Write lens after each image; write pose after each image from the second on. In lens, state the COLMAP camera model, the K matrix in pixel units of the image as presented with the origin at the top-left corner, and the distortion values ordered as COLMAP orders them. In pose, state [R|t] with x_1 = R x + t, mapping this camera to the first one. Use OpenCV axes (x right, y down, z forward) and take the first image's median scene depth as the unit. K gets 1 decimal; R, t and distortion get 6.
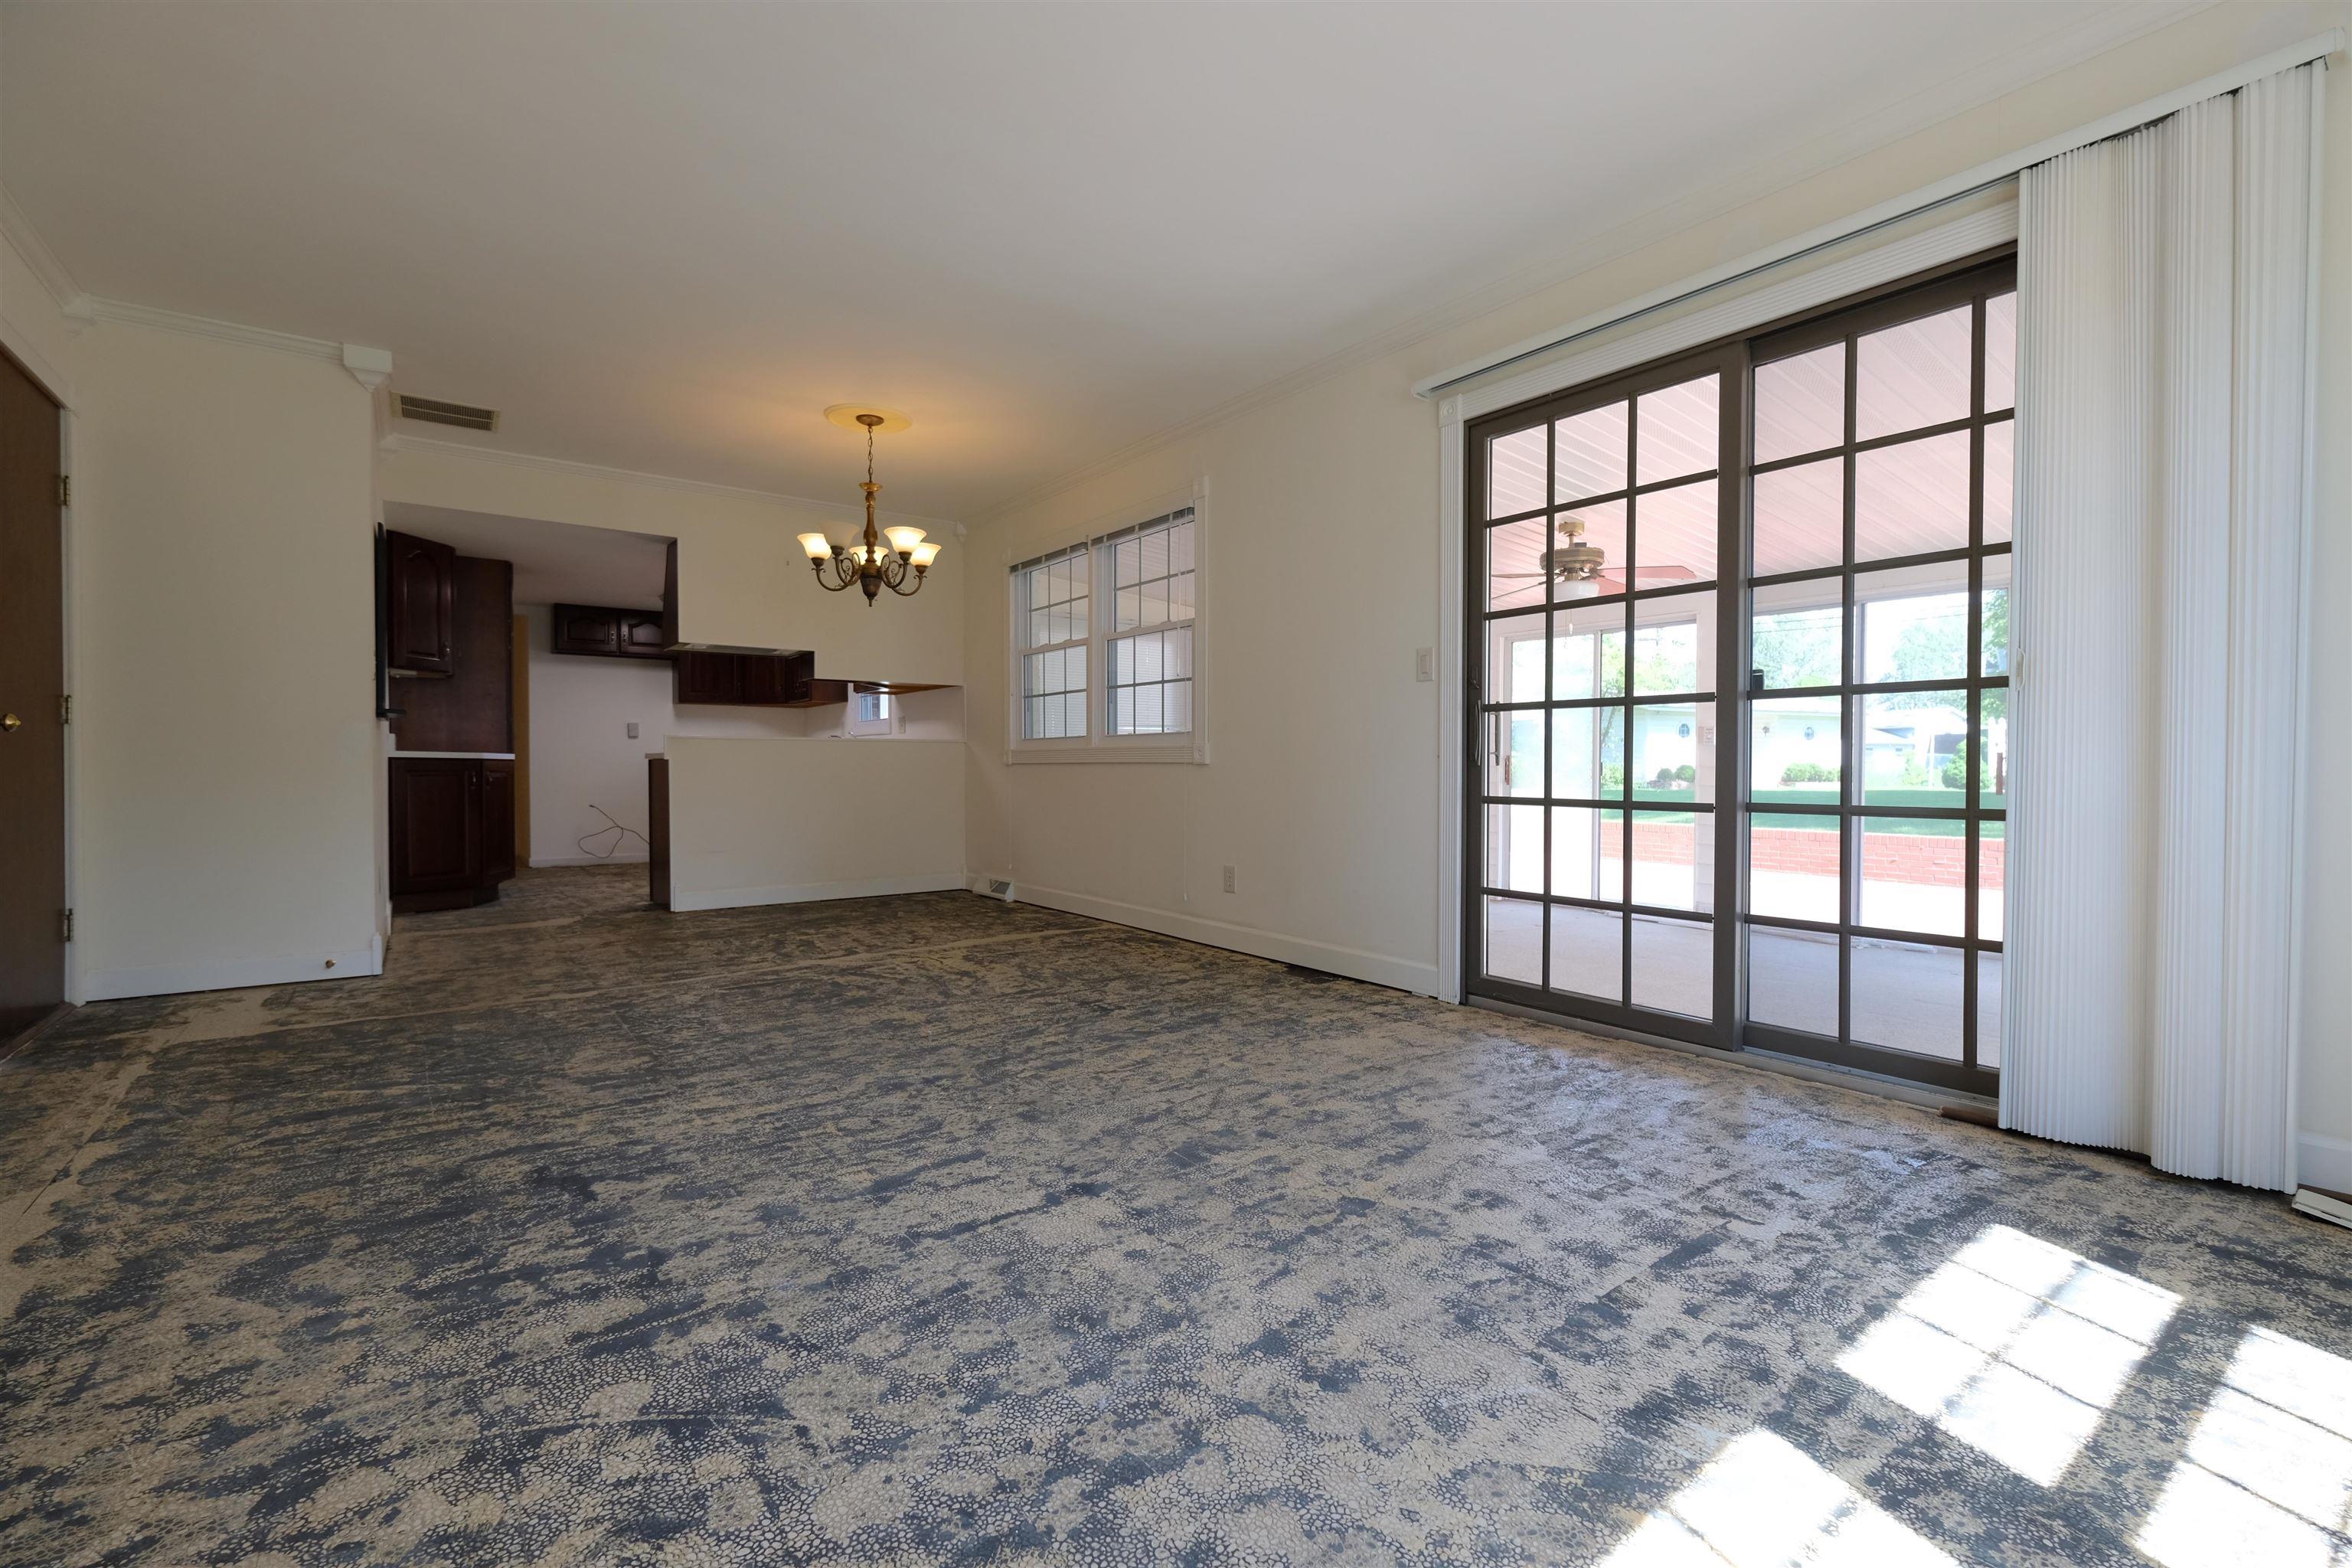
lens RADIAL K [[1020.2, 0, 1176.0], [0, 1020.2, 784.0], [0, 0, 1]] dist [-0.003743, 0.000816]
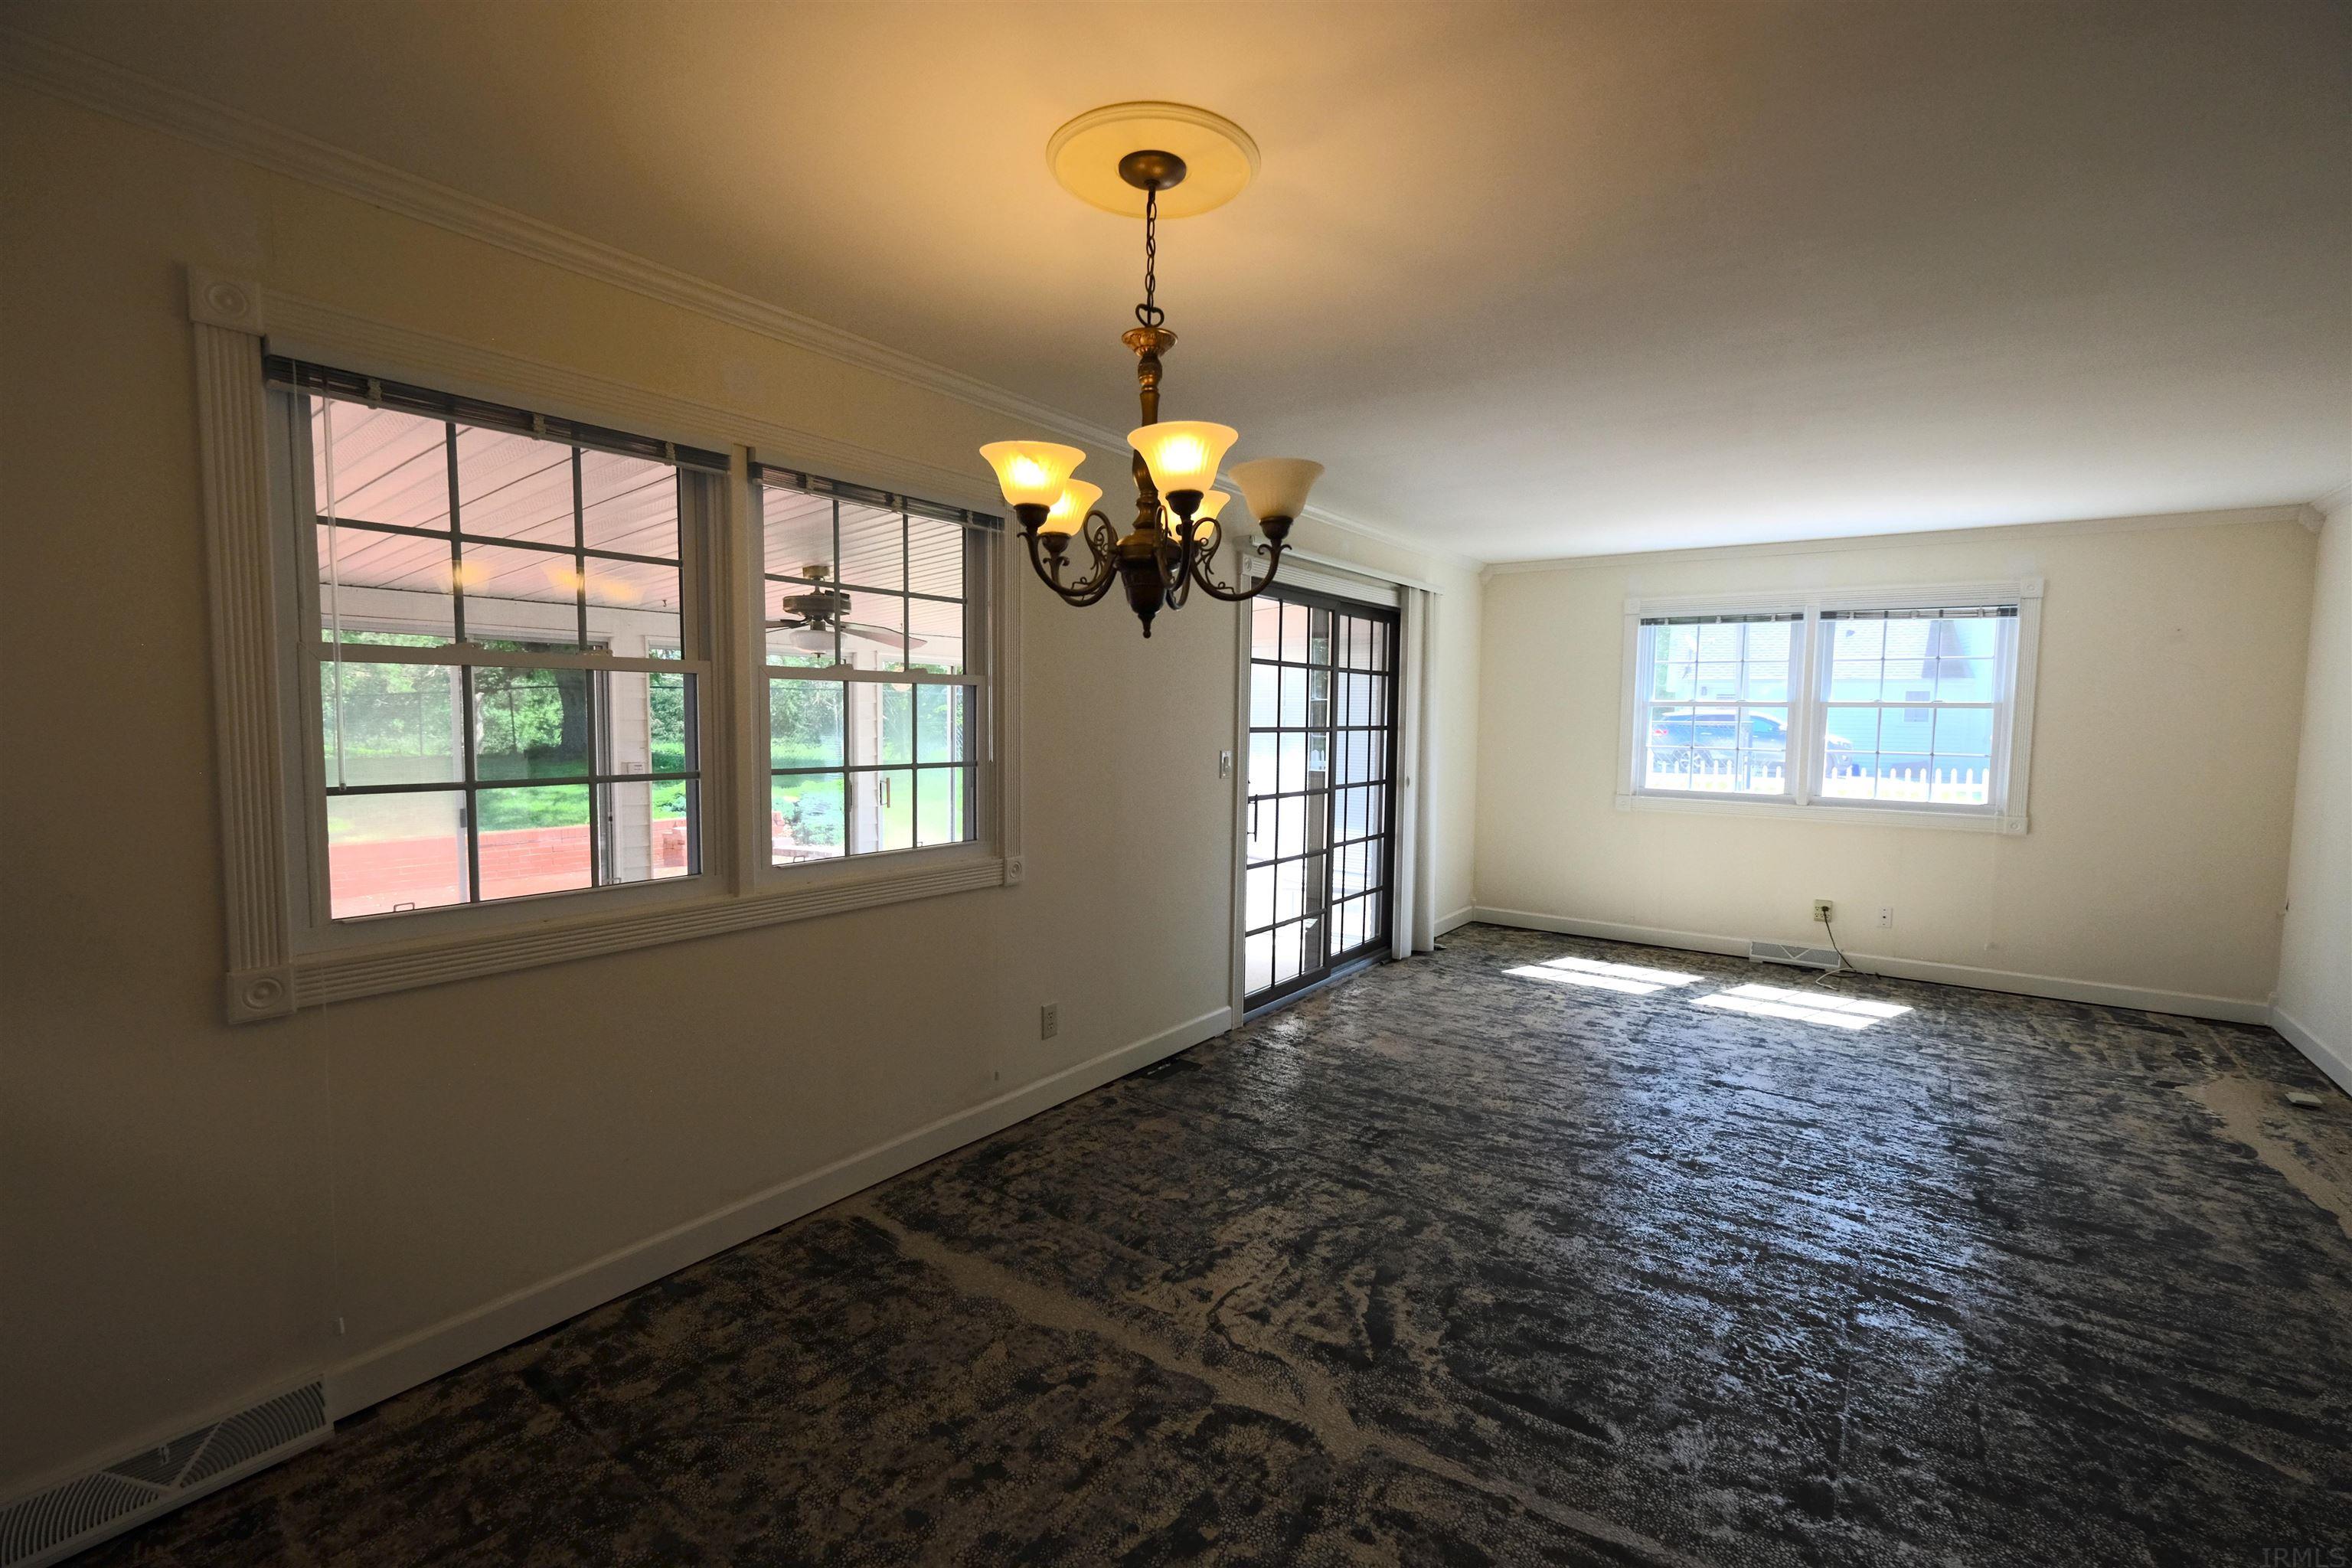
lens RADIAL K [[1020.2, 0, 1176.0], [0, 1020.2, 784.0], [0, 0, 1]] dist [-0.003743, 0.000816]
pose [[-0.296715, -0.072373, 0.952220, -1.674291], [0.001709, 0.997082, 0.076315, -0.351878], [-0.954965, 0.024271, -0.295725, 2.656491]]
